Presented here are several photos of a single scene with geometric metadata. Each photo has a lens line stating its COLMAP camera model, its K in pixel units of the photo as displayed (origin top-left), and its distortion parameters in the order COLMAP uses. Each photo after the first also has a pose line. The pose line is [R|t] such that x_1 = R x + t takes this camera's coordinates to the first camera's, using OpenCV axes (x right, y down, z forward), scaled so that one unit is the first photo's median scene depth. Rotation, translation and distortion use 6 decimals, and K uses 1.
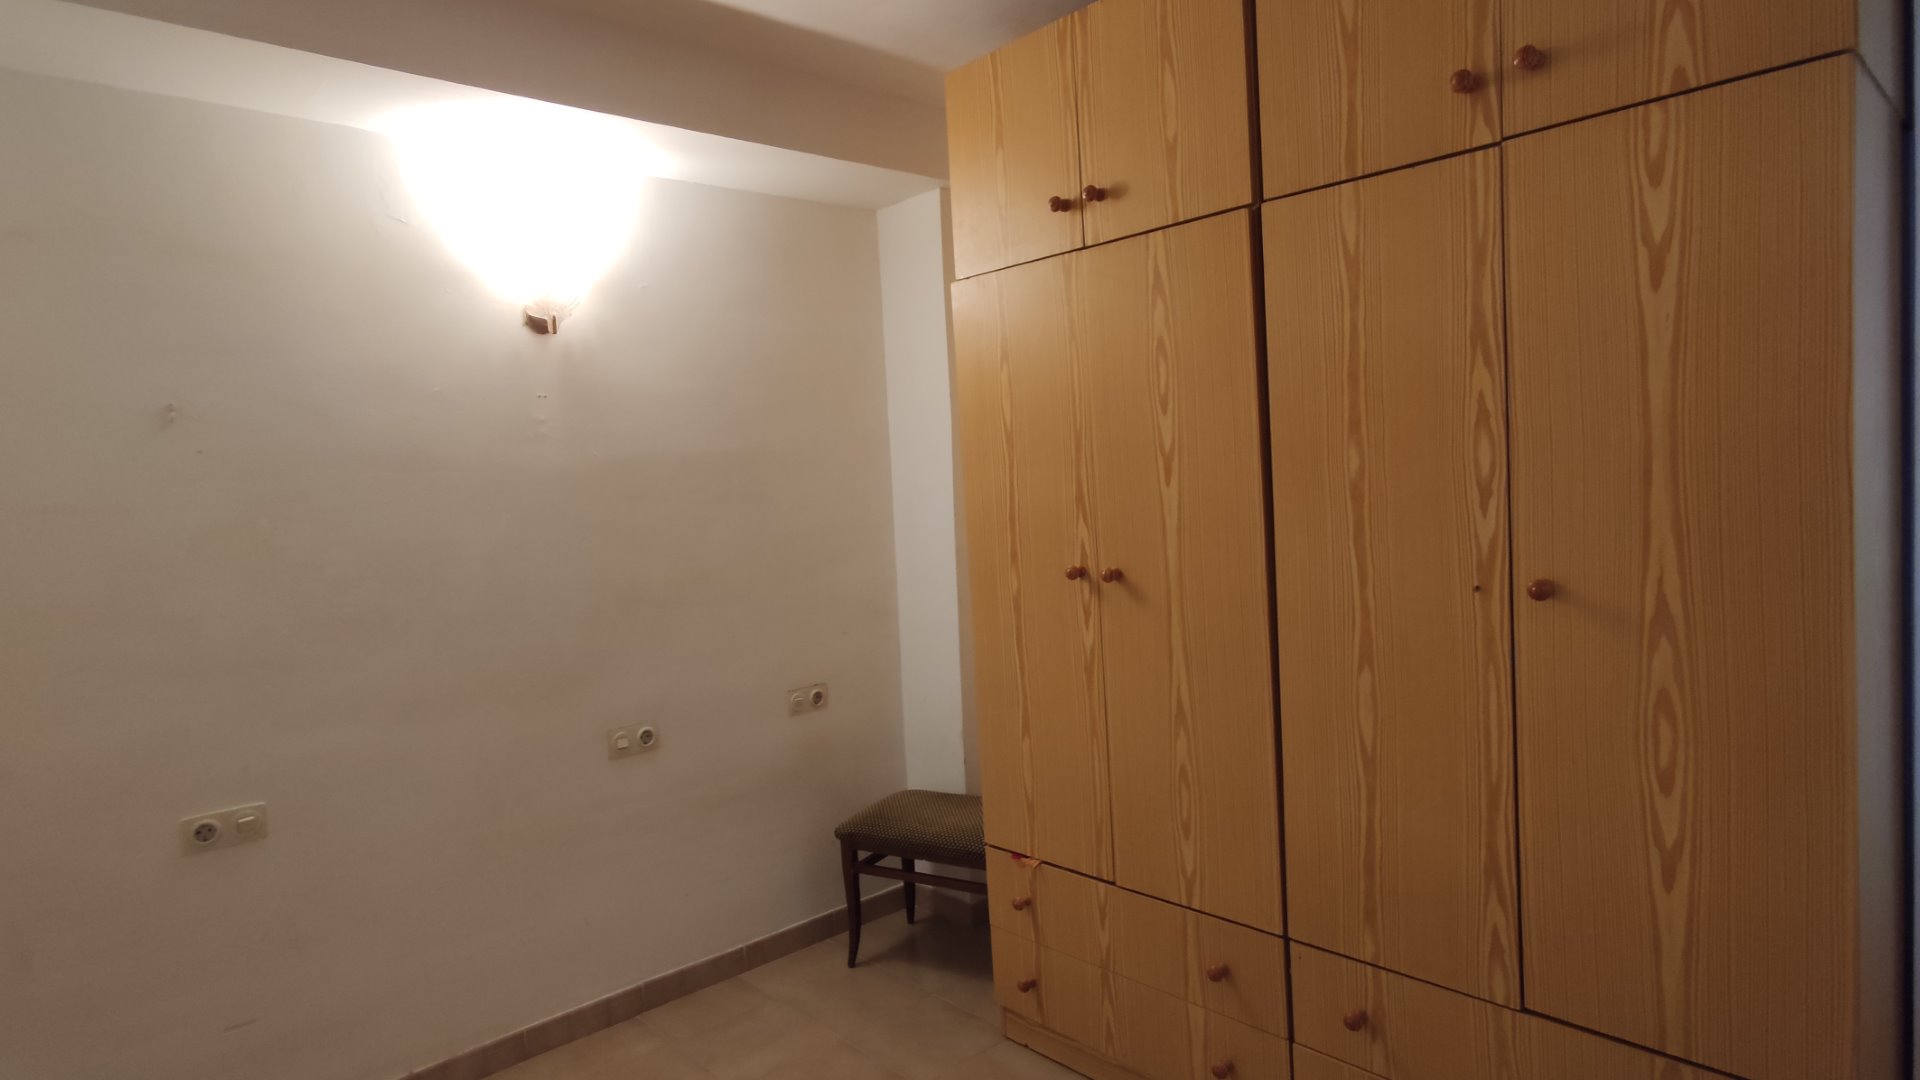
lens RADIAL K [[1069.4, 0, 962.5], [0, 1069.4, 533.1], [0, 0, 1]] dist [-0.010388, 0.026525]
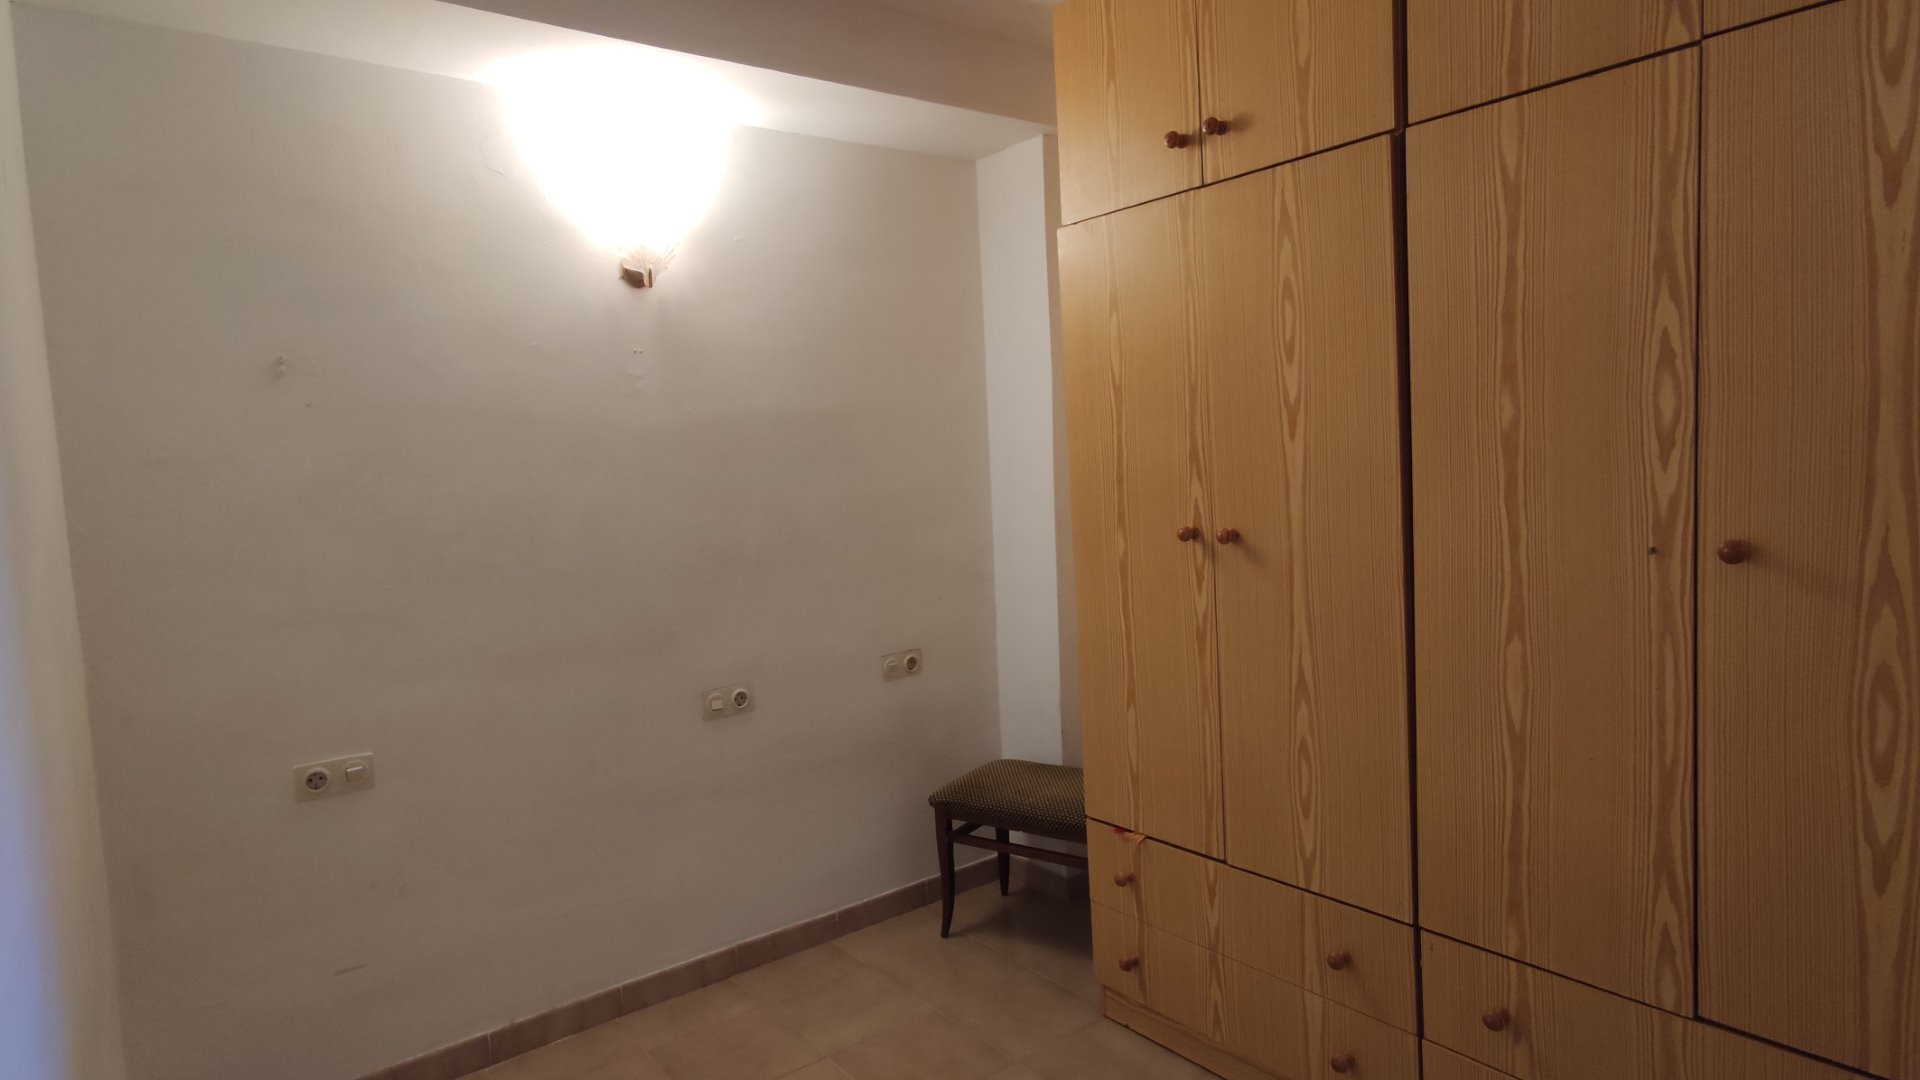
lens RADIAL K [[1069.4, 0, 962.5], [0, 1069.4, 533.1], [0, 0, 1]] dist [-0.010388, 0.026525]
pose [[0.996800, 0.009933, -0.079312, -0.018372], [-0.007981, 0.999658, 0.024896, 0.014702], [0.079532, -0.024183, 0.996539, 0.044616]]
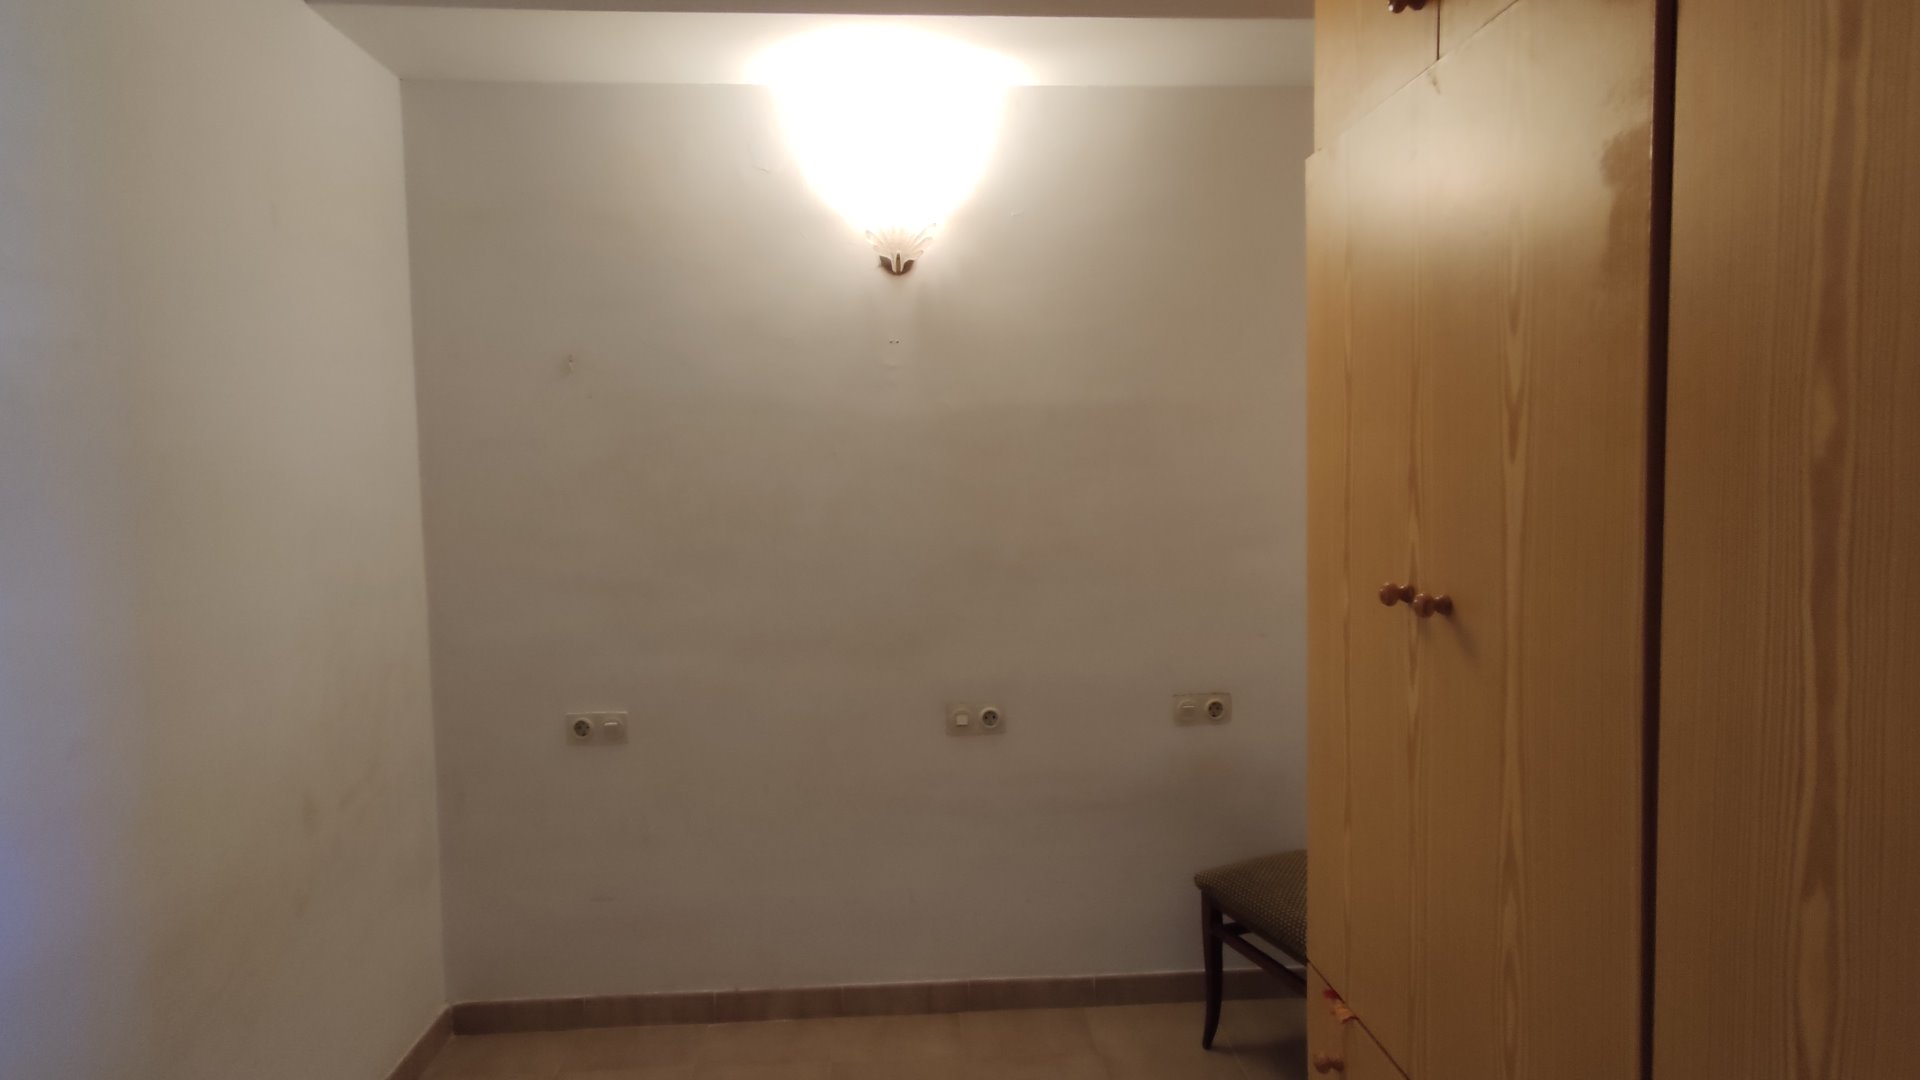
lens RADIAL K [[1069.4, 0, 962.5], [0, 1069.4, 533.1], [0, 0, 1]] dist [-0.010388, 0.026525]
pose [[0.774448, 0.083332, -0.627125, 0.304586], [-0.060515, 0.996499, 0.057684, -0.020072], [0.629736, -0.006723, 0.776780, 0.356493]]
